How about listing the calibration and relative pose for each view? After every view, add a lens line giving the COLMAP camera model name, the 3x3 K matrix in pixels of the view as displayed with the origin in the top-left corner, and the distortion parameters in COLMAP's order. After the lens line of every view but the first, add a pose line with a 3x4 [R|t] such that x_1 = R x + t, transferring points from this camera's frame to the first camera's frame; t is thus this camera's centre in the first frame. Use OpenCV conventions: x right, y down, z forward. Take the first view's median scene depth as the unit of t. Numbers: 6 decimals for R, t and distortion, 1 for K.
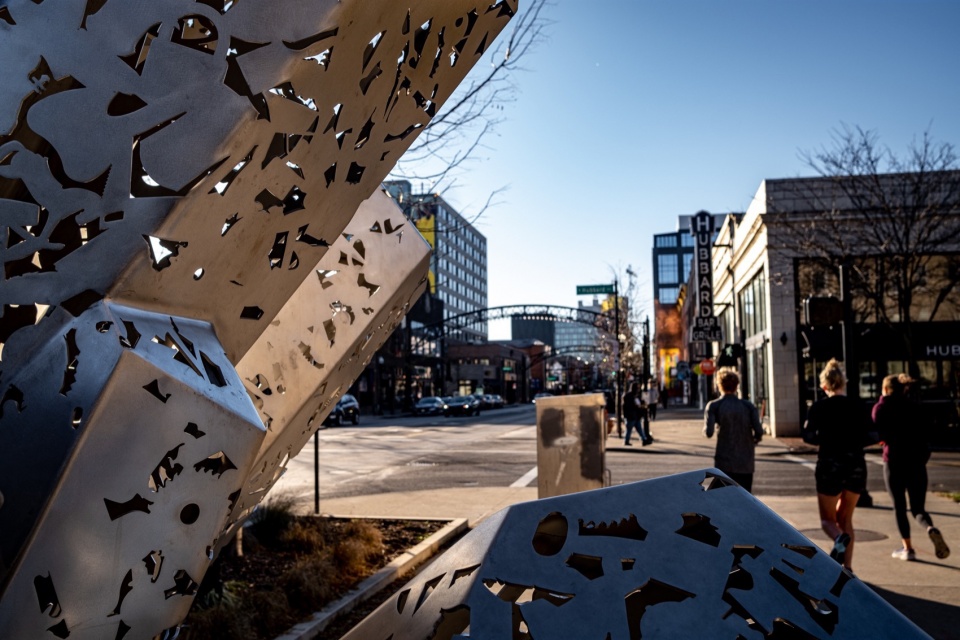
lens RADIAL K [[911.5, 0, 483.4], [0, 911.5, 321.3], [0, 0, 1]] dist [-0.065734, 0.159483]
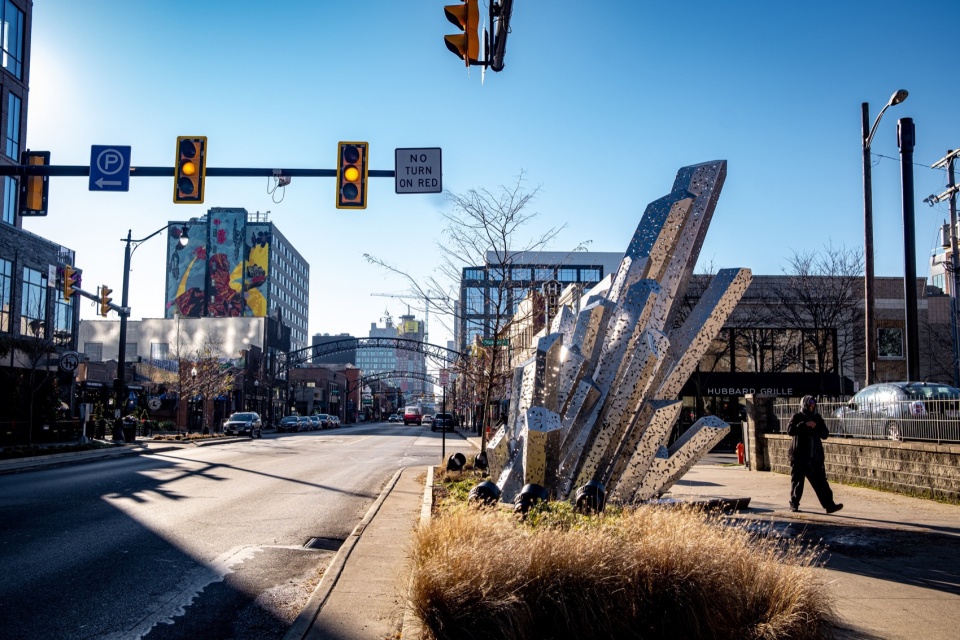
lens RADIAL K [[922.4, 0, 480.0], [0, 922.4, 320.0], [0, 0, 1]] dist [-0.081239, 0.189050]
pose [[0.974440, 0.041258, 0.220825, -0.056343], [-0.035578, 0.998927, -0.029640, -0.006566], [-0.221811, 0.021026, 0.974863, -0.104730]]
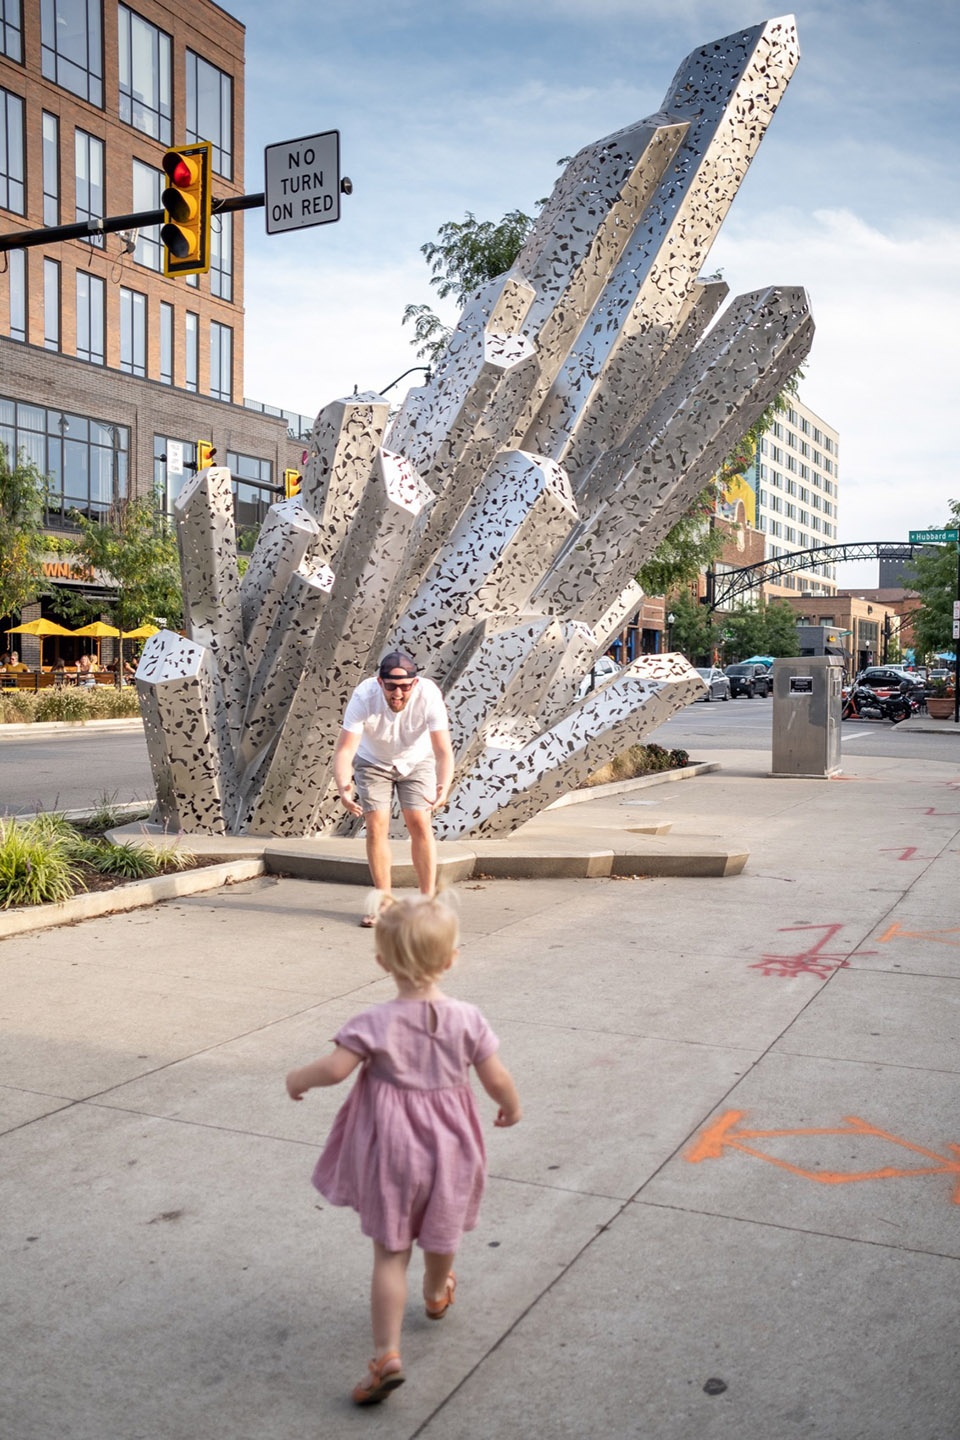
lens RADIAL K [[1383.5, 0, 477.8], [0, 1383.5, 729.9], [0, 0, 1]] dist [-0.081239, 0.189050]
pose [[0.967465, 0.034846, -0.250595, 0.011018], [-0.003338, 0.992142, 0.125072, -0.003877], [0.252984, -0.120167, 0.959979, -0.069042]]
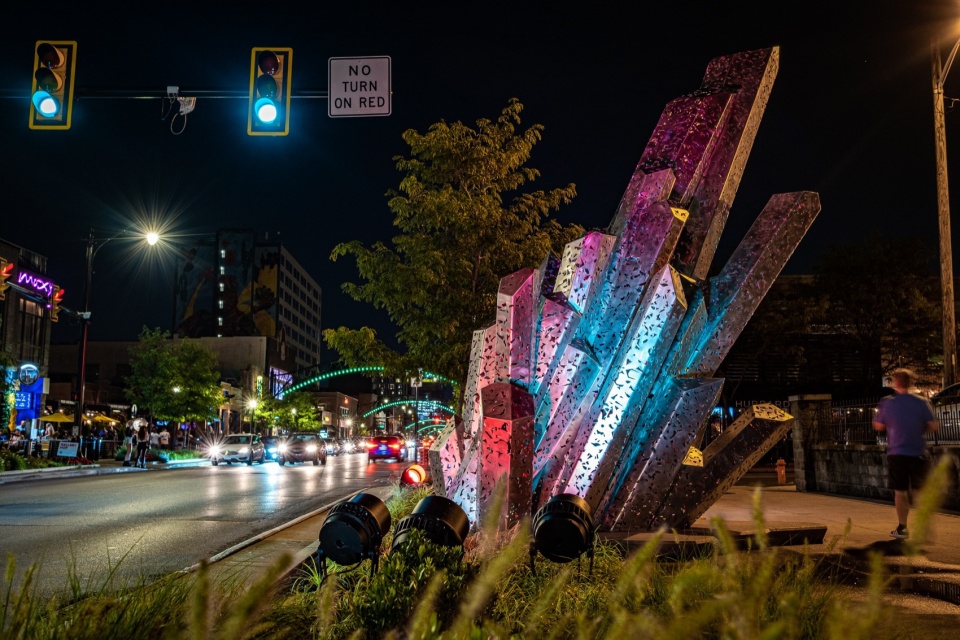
lens RADIAL K [[911.5, 0, 483.4], [0, 911.5, 321.3], [0, 0, 1]] dist [-0.065734, 0.159483]
pose [[0.977856, 0.044890, 0.204407, -0.040552], [-0.033673, 0.997747, -0.058028, -0.000315], [-0.206551, 0.049860, 0.977165, -0.066906]]
